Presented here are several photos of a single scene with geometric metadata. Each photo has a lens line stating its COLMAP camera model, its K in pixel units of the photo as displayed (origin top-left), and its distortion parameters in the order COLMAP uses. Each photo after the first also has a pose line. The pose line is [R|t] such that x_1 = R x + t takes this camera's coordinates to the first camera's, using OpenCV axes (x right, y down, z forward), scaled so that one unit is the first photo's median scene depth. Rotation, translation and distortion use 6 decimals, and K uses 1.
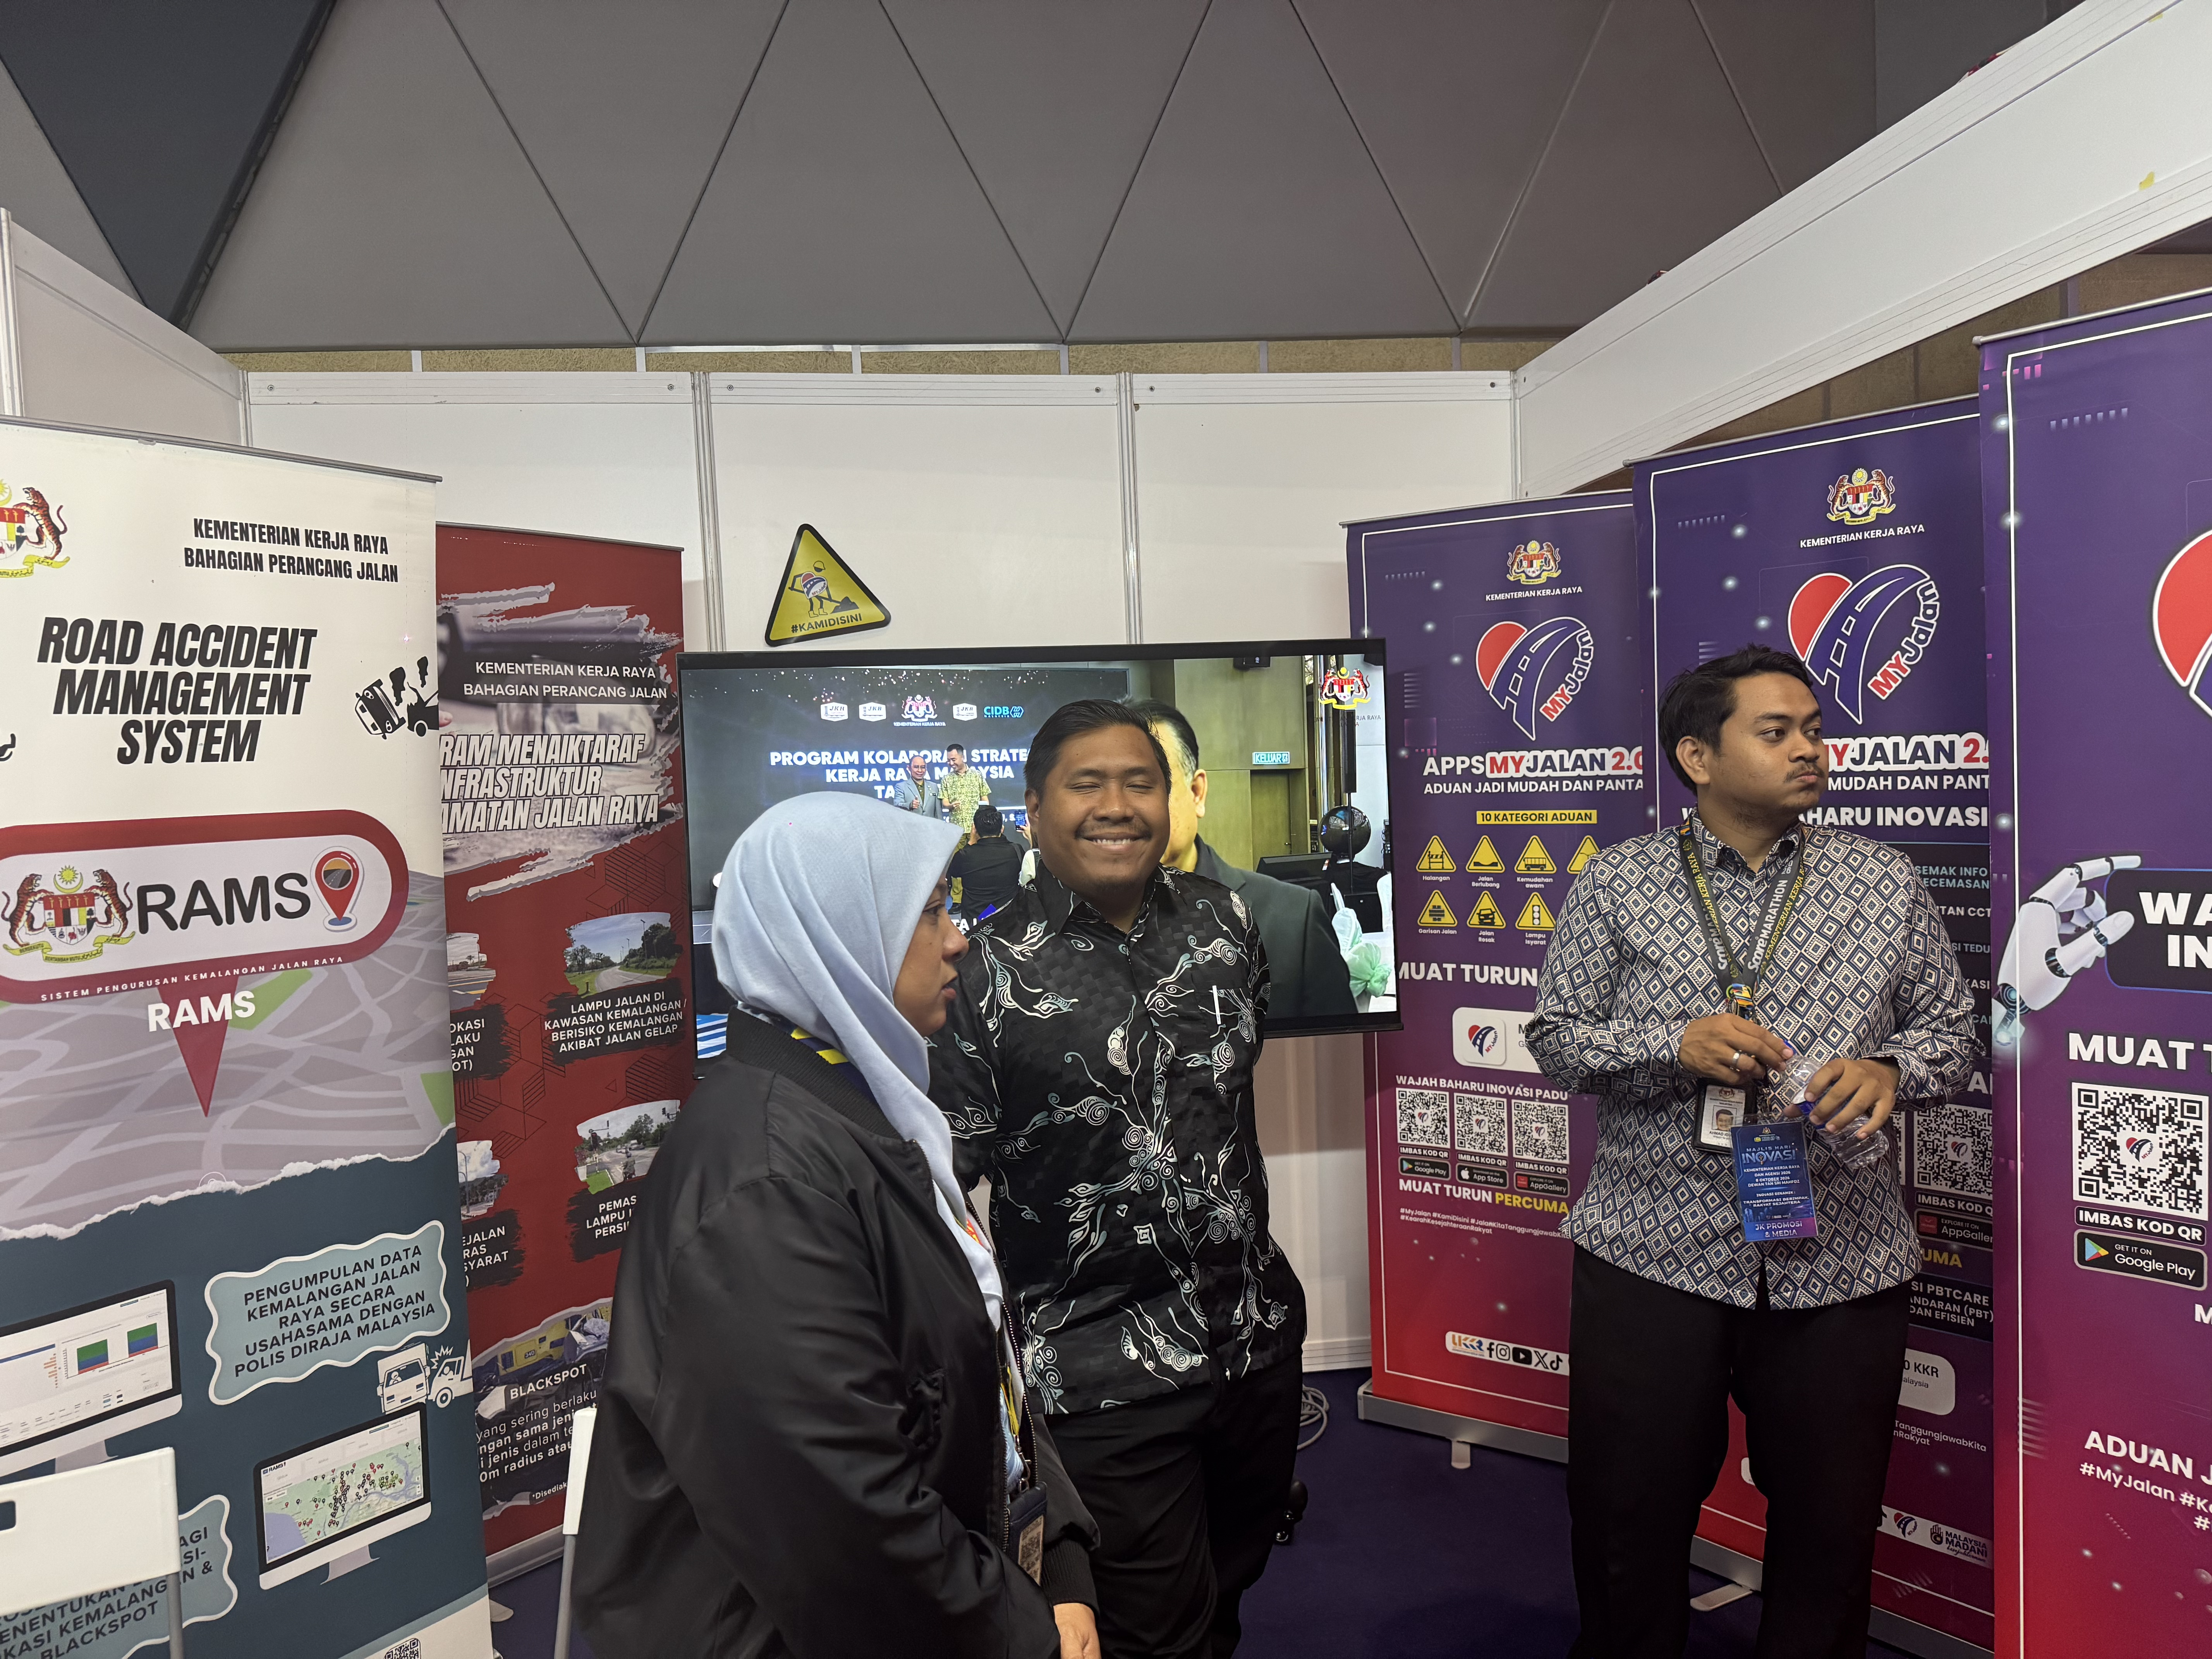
lens RADIAL K [[1566.0, 0, 1065.3], [0, 1566.0, 847.4], [0, 0, 1]] dist [0.024515, -0.036136]
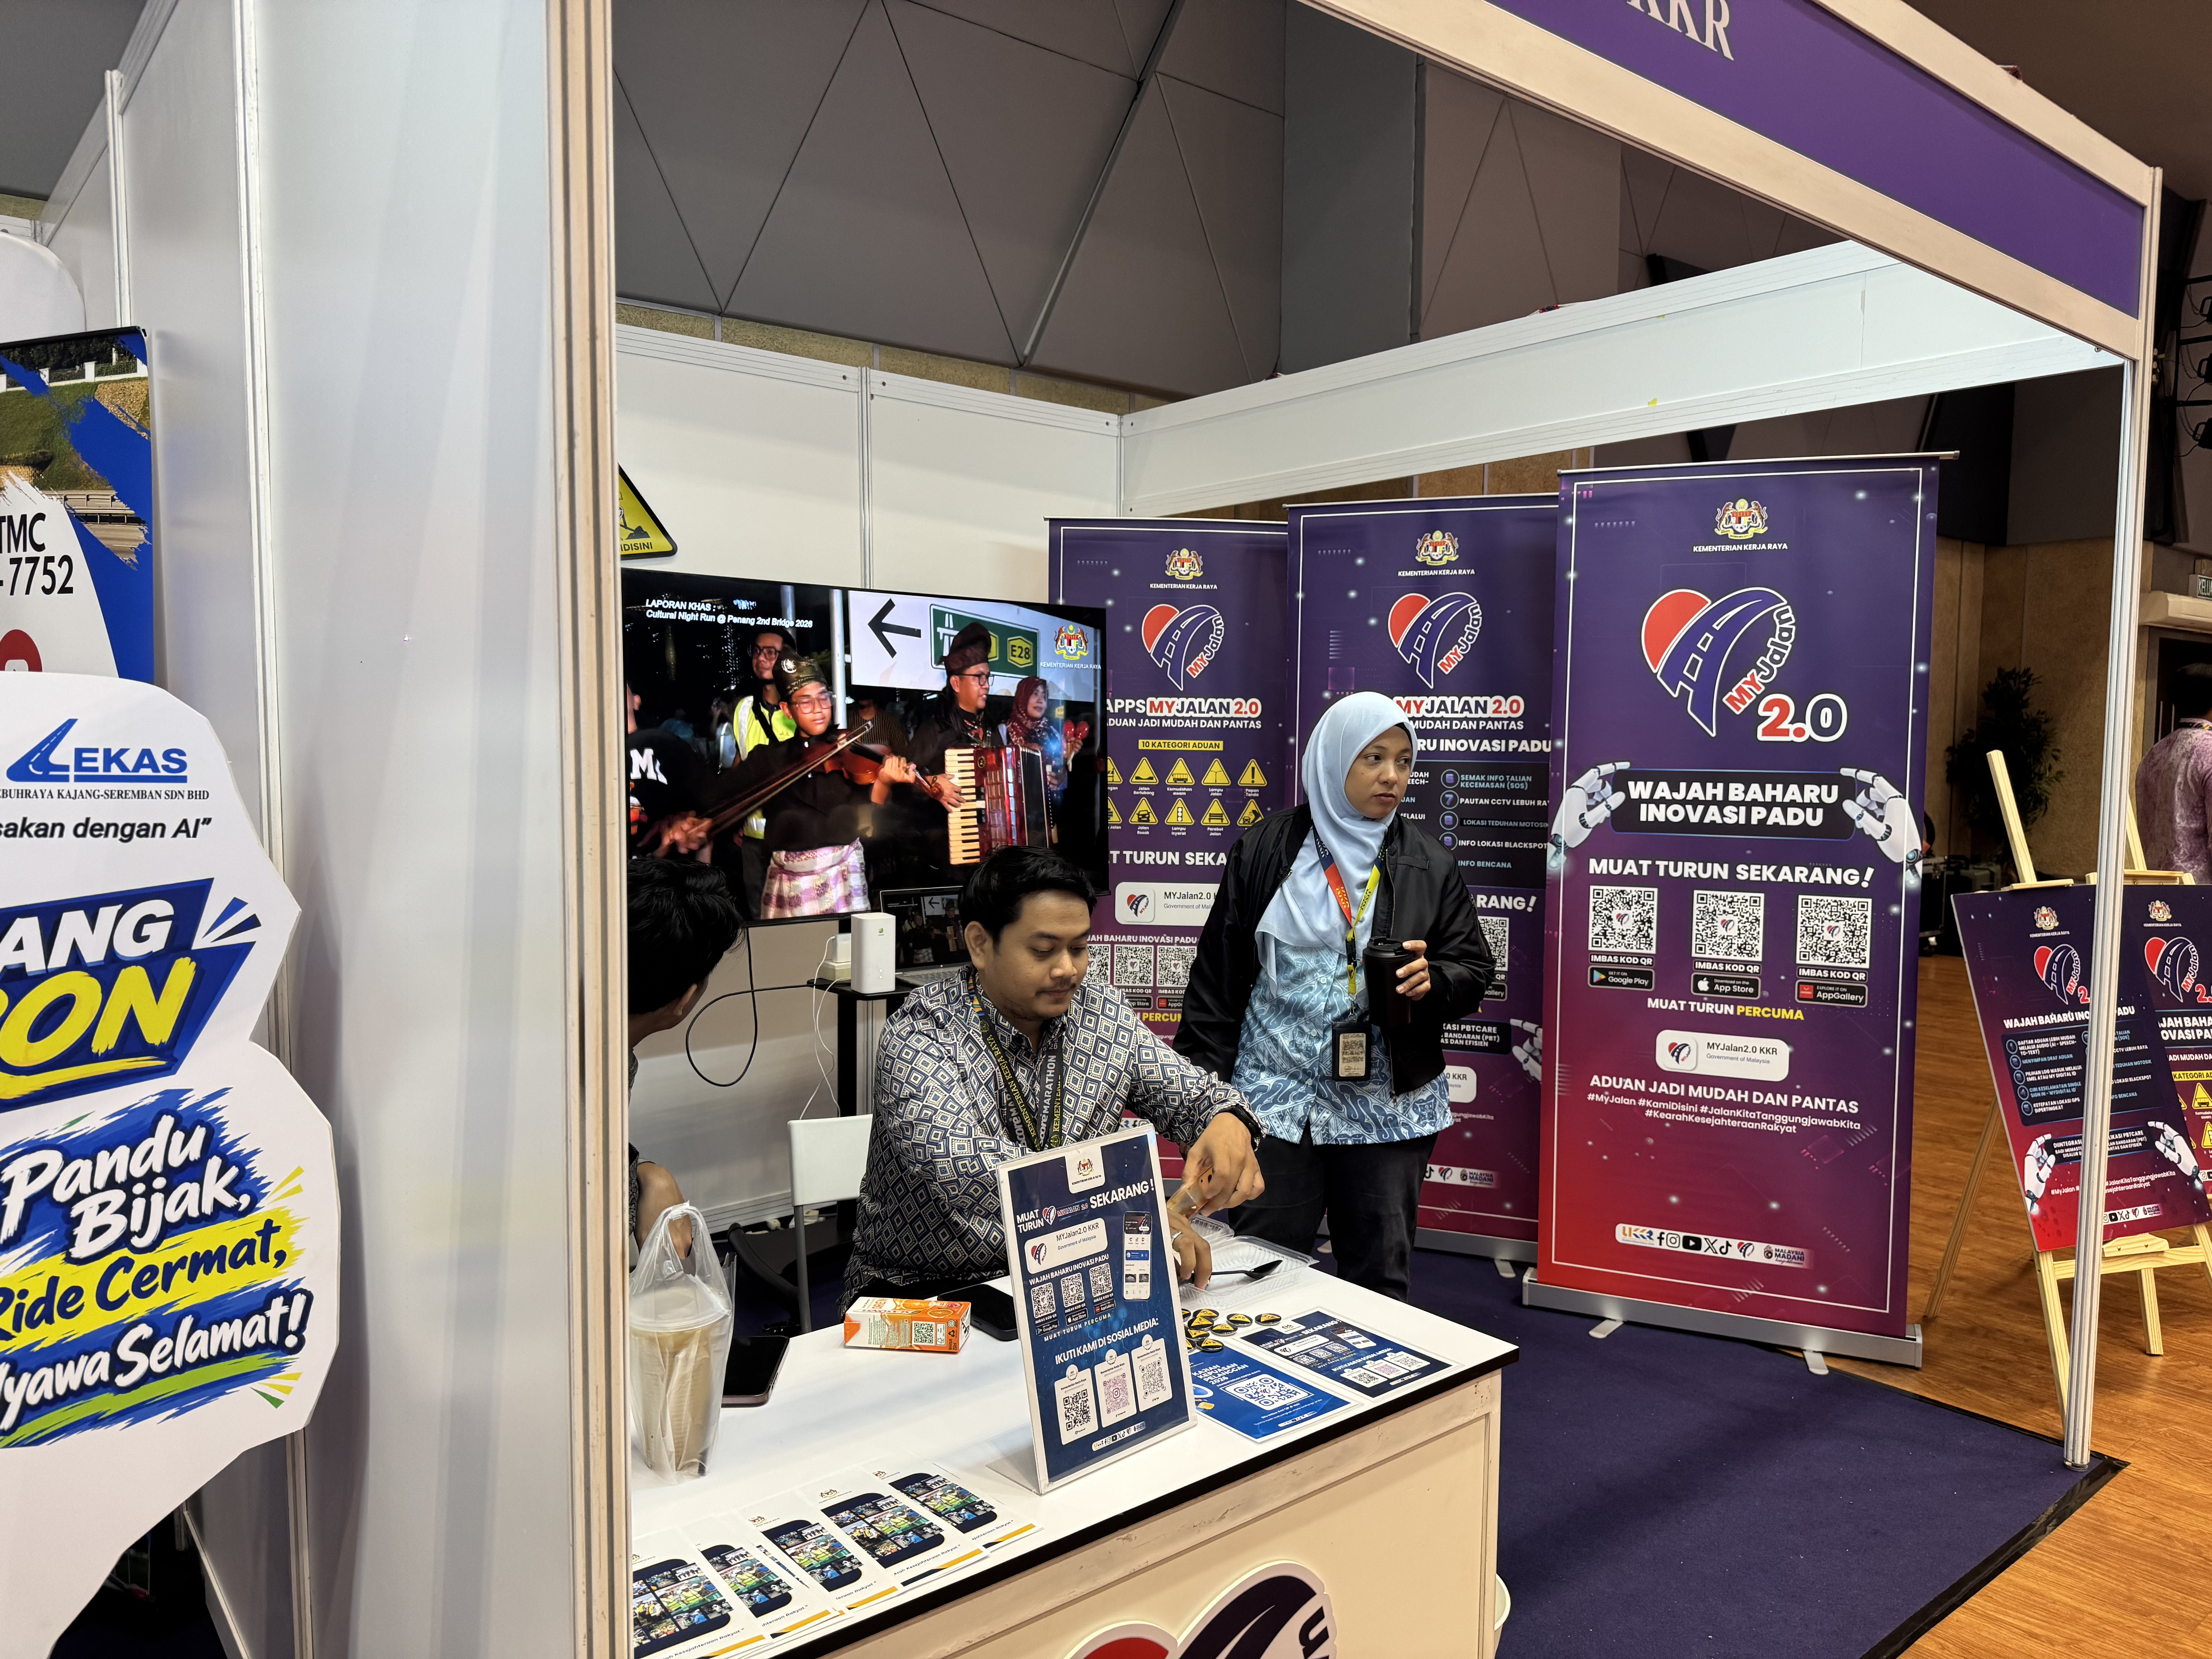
lens RADIAL K [[1566.0, 0, 1070.7], [0, 1566.0, 856.5], [0, 0, 1]] dist [0.024515, -0.036136]
pose [[0.853165, -0.000010, 0.521641, -0.543315], [-0.013525, 0.999663, 0.022140, 0.053554], [-0.521466, -0.025944, 0.852878, -0.160603]]
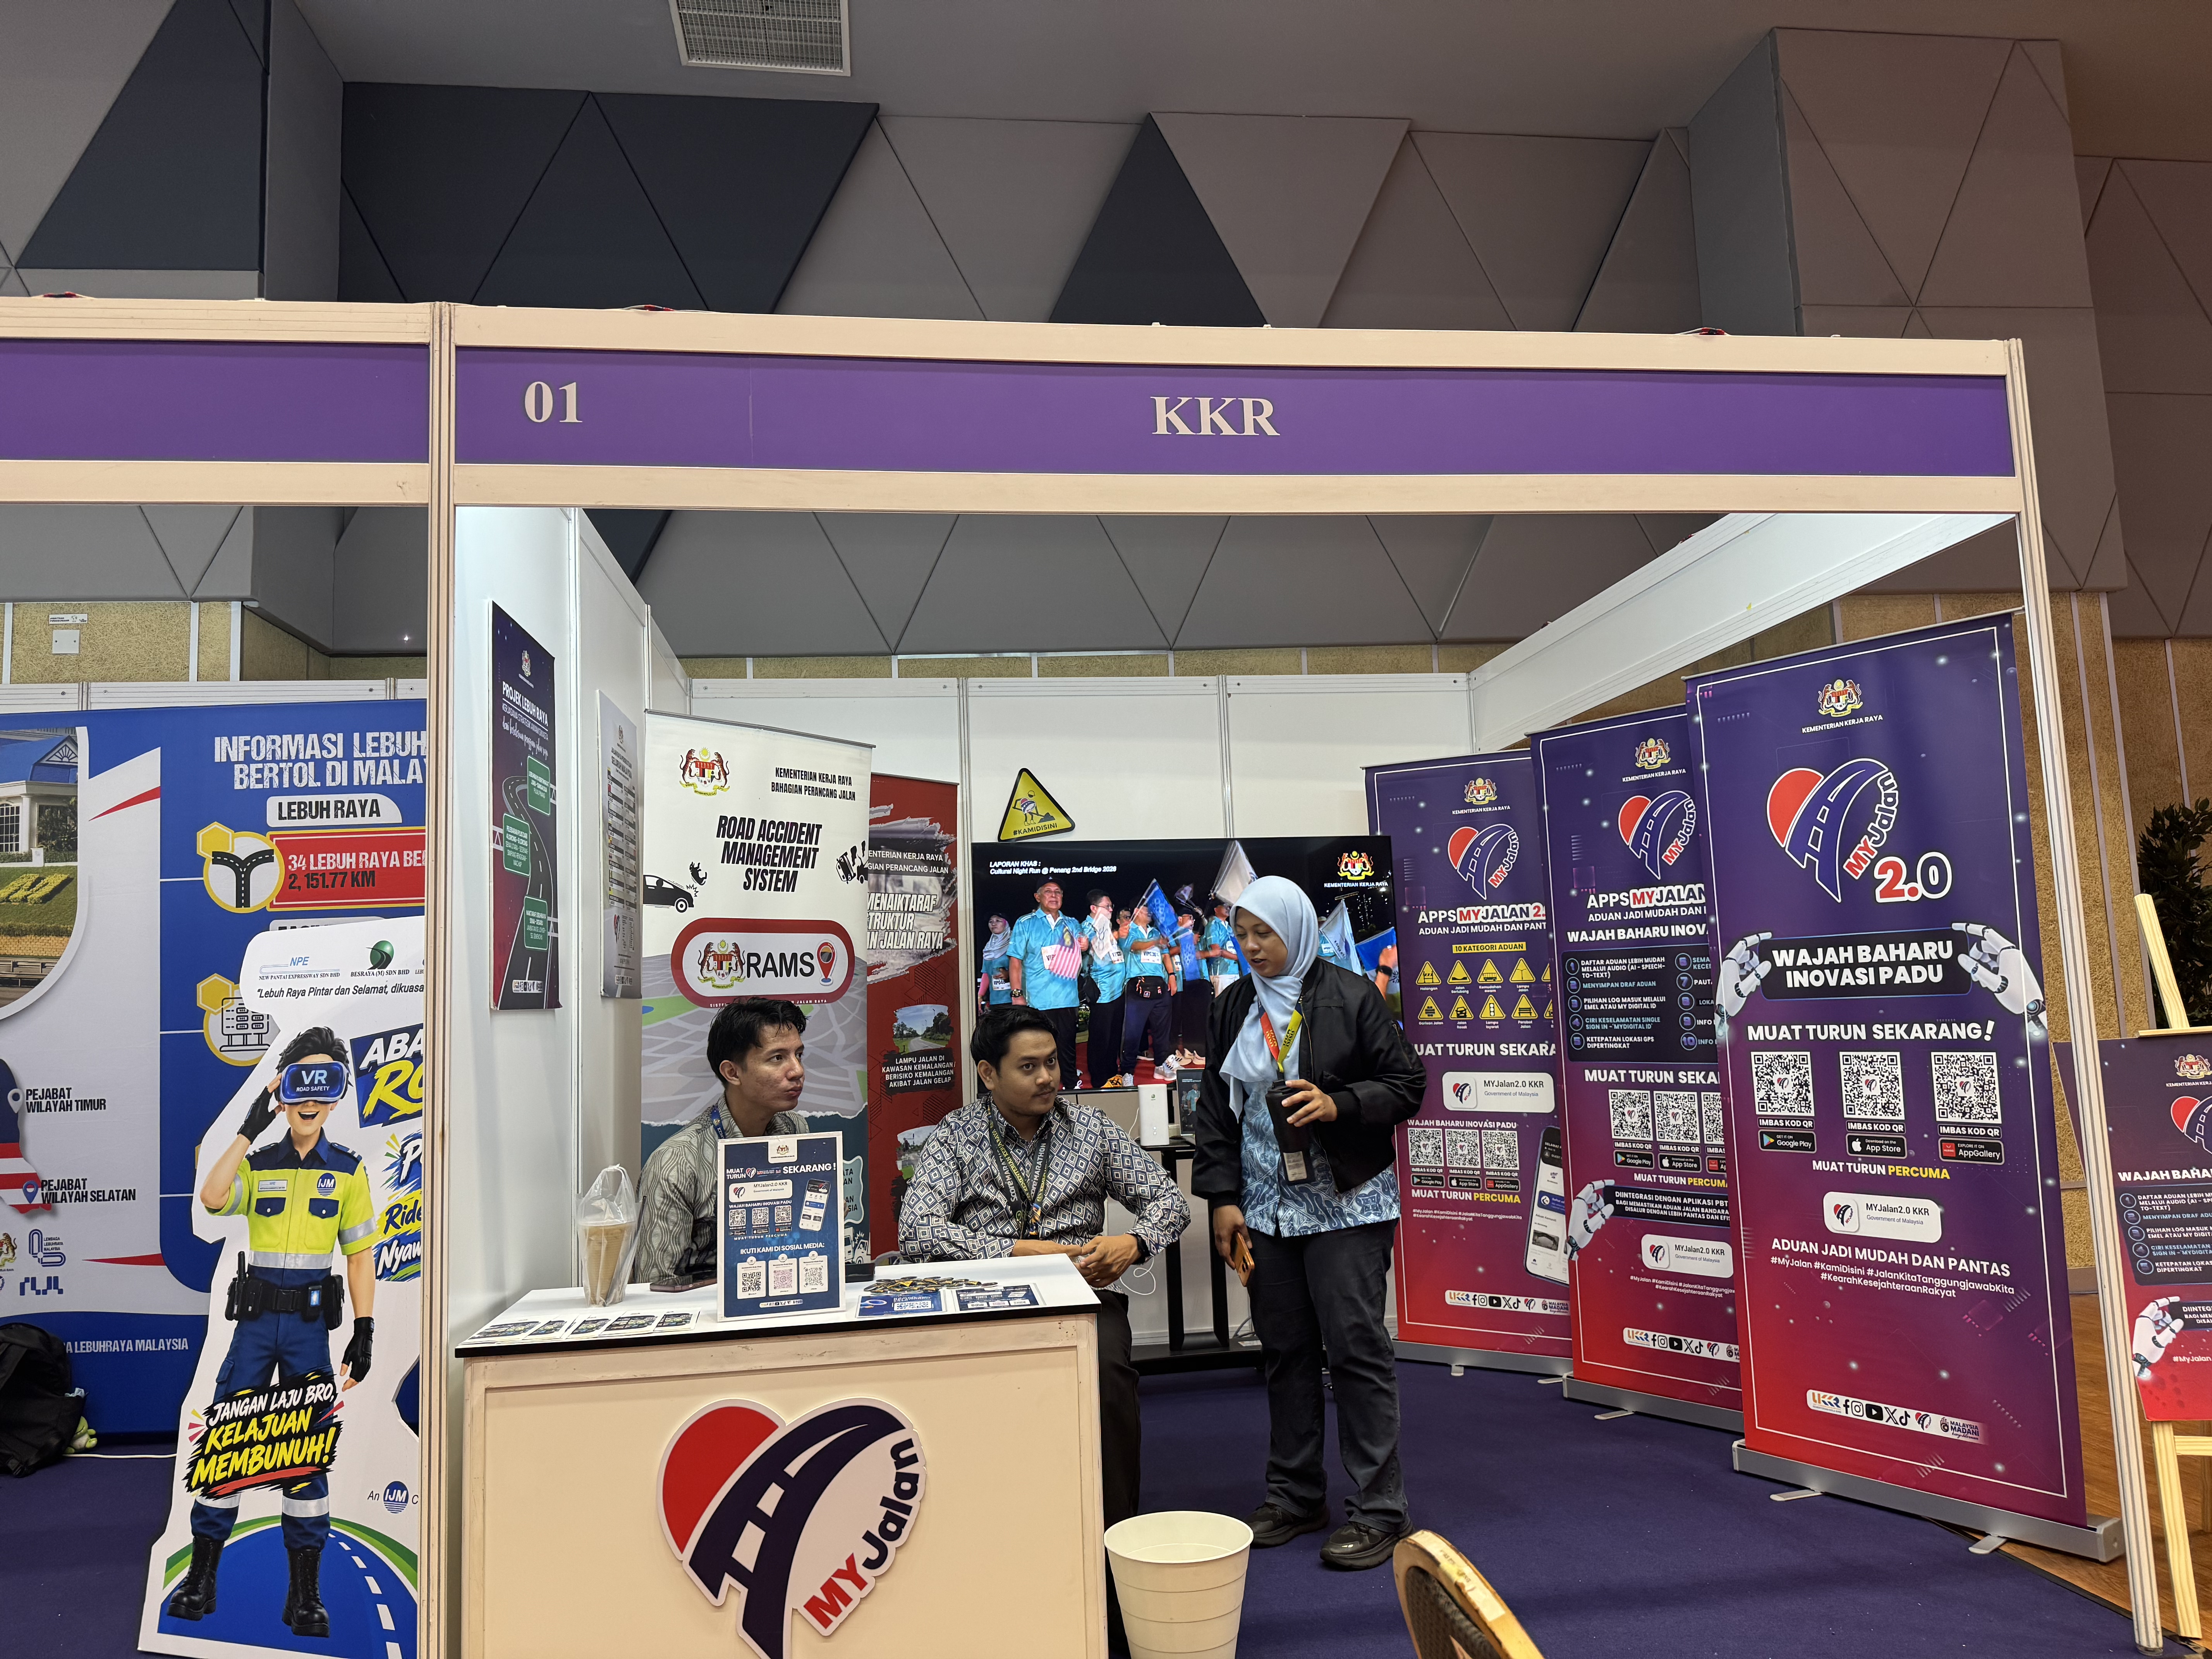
lens RADIAL K [[1566.0, 0, 1056.6], [0, 1566.0, 842.3], [0, 0, 1]] dist [0.024515, -0.036136]
pose [[0.999841, -0.000051, -0.017808, -0.116951], [-0.002679, 0.988188, -0.153222, 0.125586], [0.017605, 0.153246, 0.988031, -0.629459]]
